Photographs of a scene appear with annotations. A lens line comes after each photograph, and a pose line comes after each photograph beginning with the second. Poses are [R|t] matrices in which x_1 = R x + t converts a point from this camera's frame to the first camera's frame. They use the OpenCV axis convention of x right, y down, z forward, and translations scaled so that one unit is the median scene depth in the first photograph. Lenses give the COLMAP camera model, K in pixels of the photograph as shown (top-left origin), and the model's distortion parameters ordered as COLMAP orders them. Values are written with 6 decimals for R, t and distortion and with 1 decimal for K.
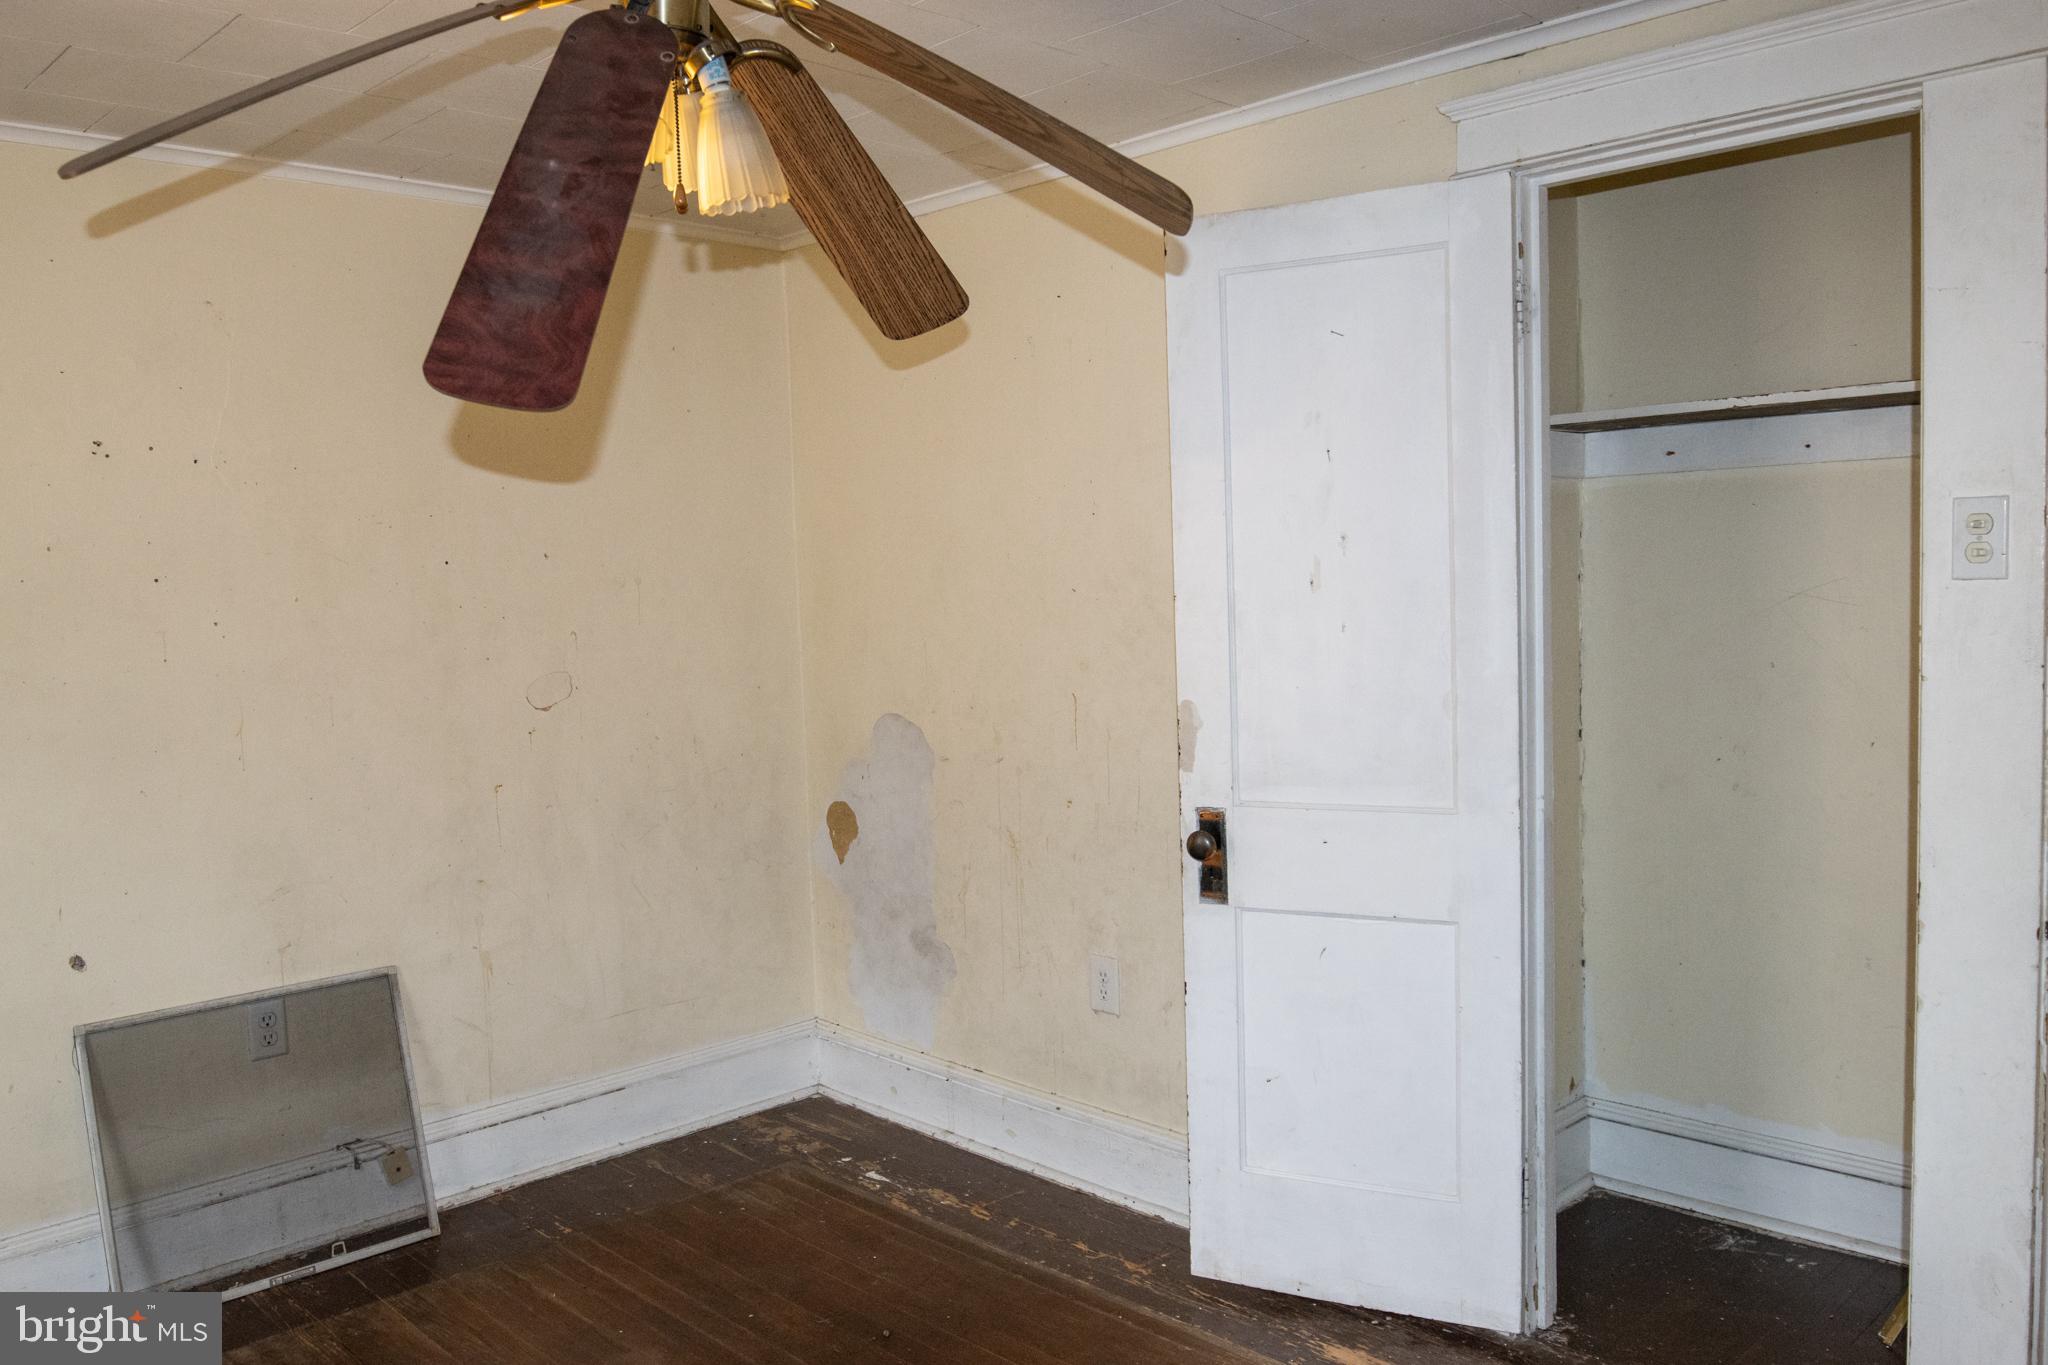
lens RADIAL K [[1520.4, 0, 1024.0], [0, 1520.4, 682.5], [0, 0, 1]] dist [-0.034386, 0.001780]
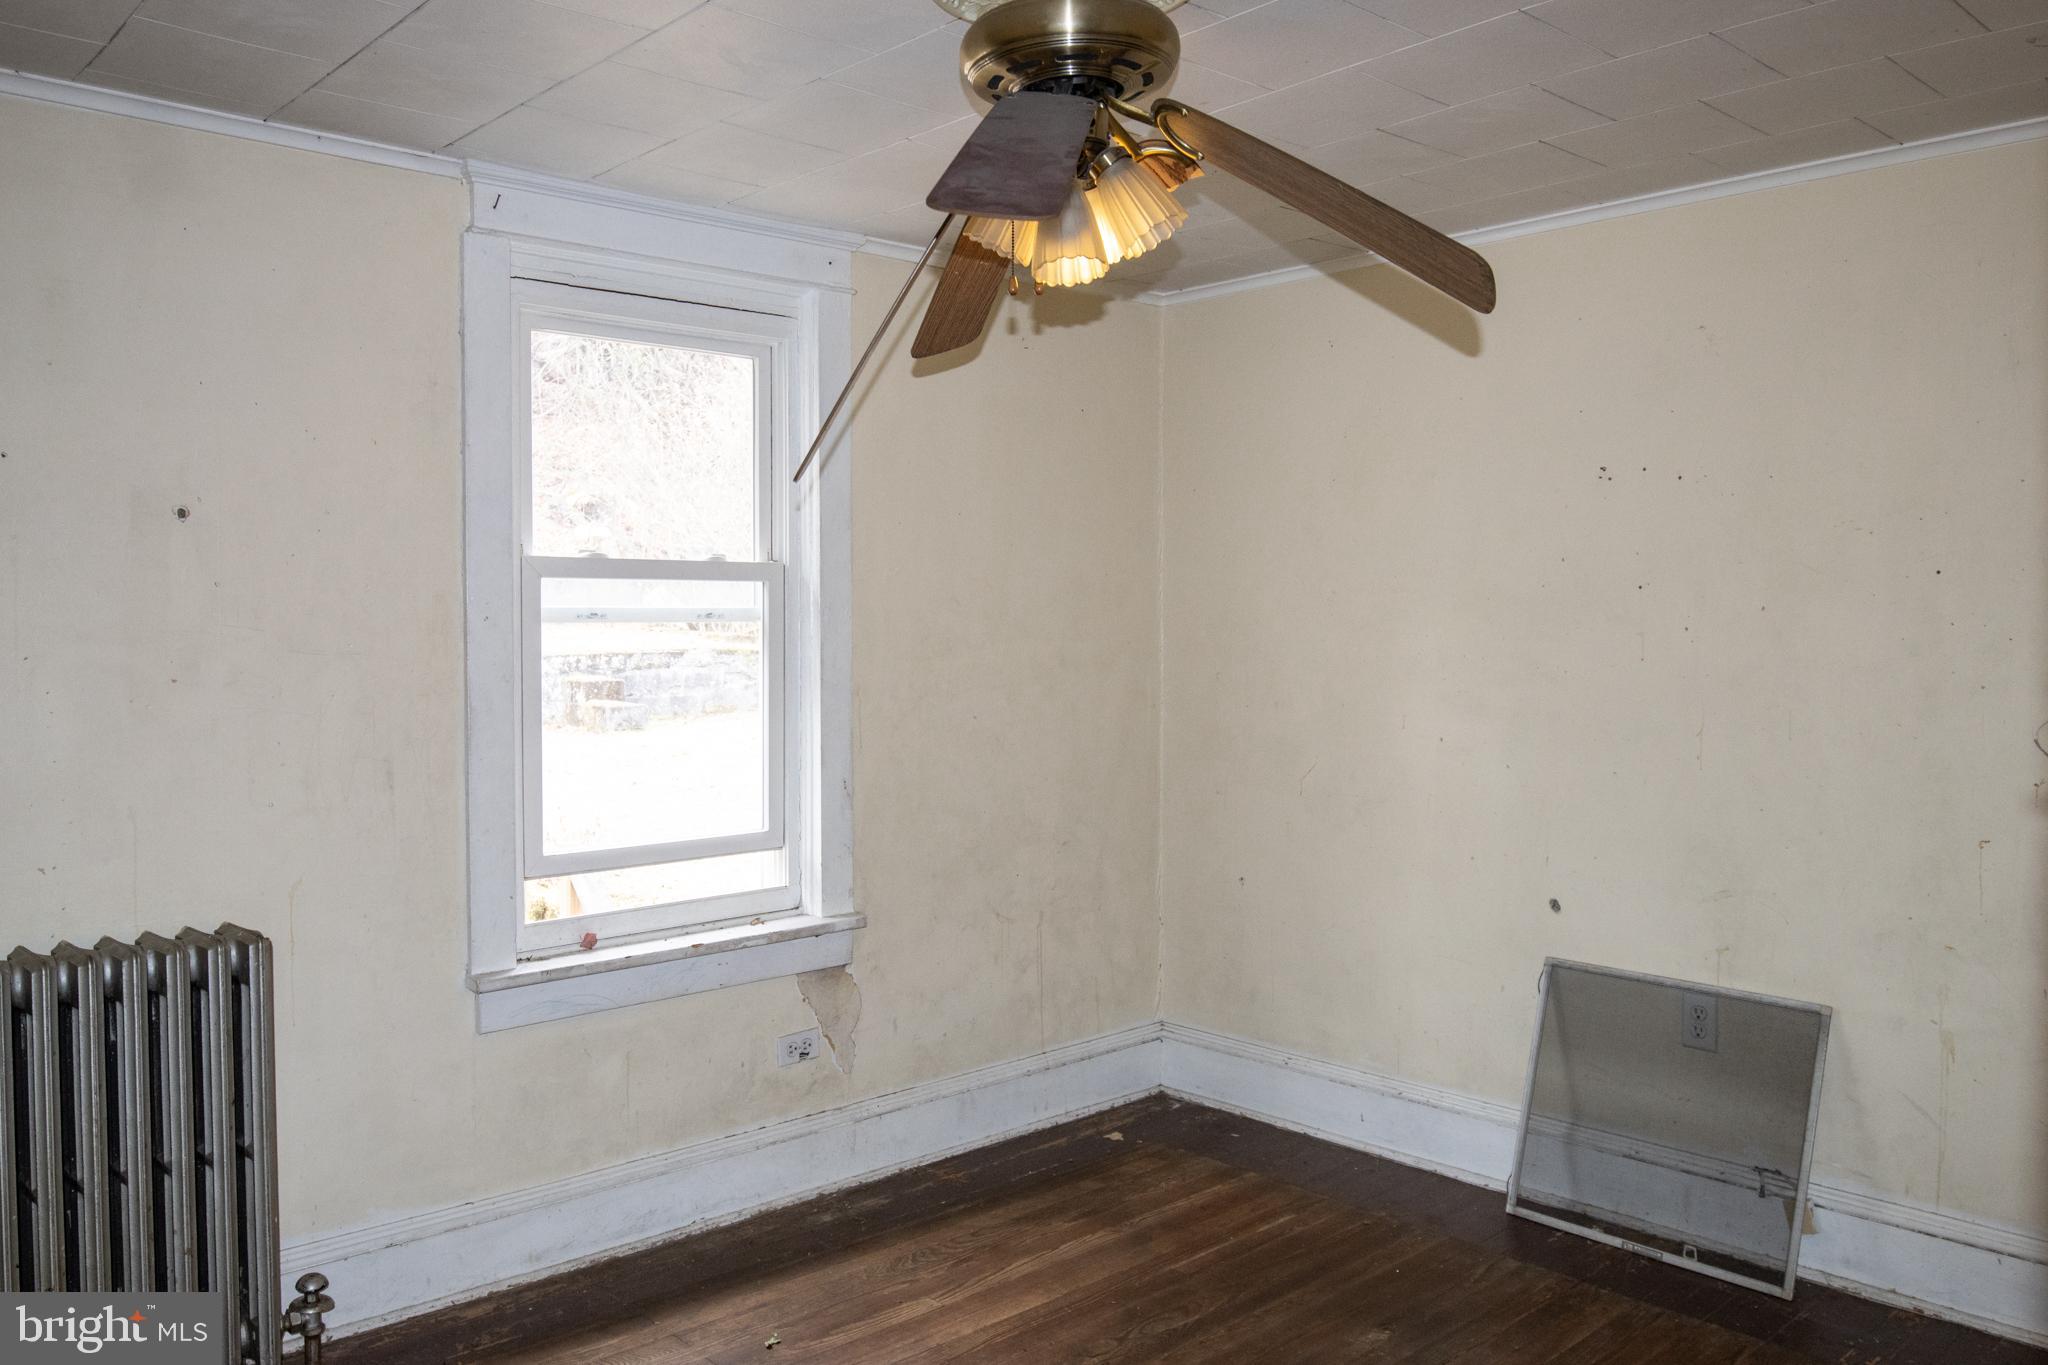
lens RADIAL K [[1531.9, 0, 1024.0], [0, 1531.9, 682.5], [0, 0, 1]] dist [-0.003423, -0.002418]
pose [[0.010647, 0.073565, -0.997234, 0.528915], [-0.077294, 0.994367, 0.072528, -0.042539], [0.996952, 0.076307, 0.016273, 0.504308]]
